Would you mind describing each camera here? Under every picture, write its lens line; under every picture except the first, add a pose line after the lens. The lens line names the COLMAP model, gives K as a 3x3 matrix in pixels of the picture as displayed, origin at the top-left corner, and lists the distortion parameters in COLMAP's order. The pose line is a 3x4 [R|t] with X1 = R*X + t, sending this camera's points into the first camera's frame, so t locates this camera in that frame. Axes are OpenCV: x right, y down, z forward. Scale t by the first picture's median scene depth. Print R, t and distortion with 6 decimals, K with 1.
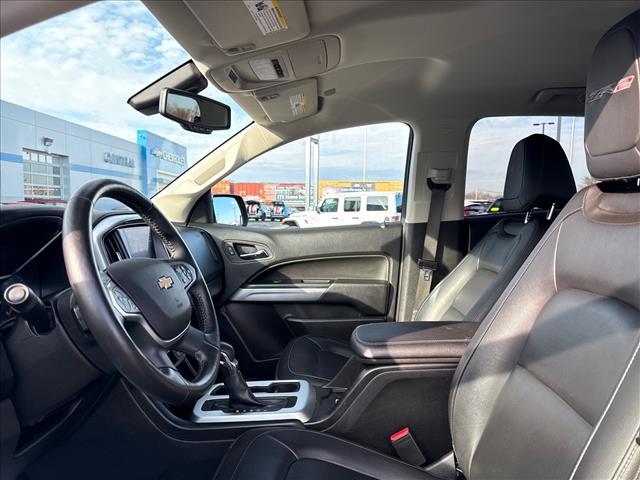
lens RADIAL K [[471.5, 0, 320.0], [0, 471.5, 240.0], [0, 0, 1]] dist [-0.004019, -0.004586]
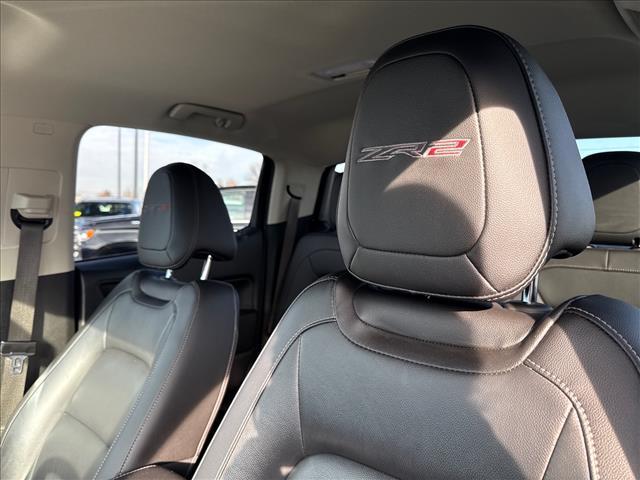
lens RADIAL K [[471.5, 0, 320.0], [0, 471.5, 240.0], [0, 0, 1]] dist [-0.004019, -0.004586]
pose [[0.665177, -0.032353, 0.745985, 0.033075], [0.030314, 0.999407, 0.016313, -0.090286], [-0.746070, 0.011763, 0.665763, 0.283338]]
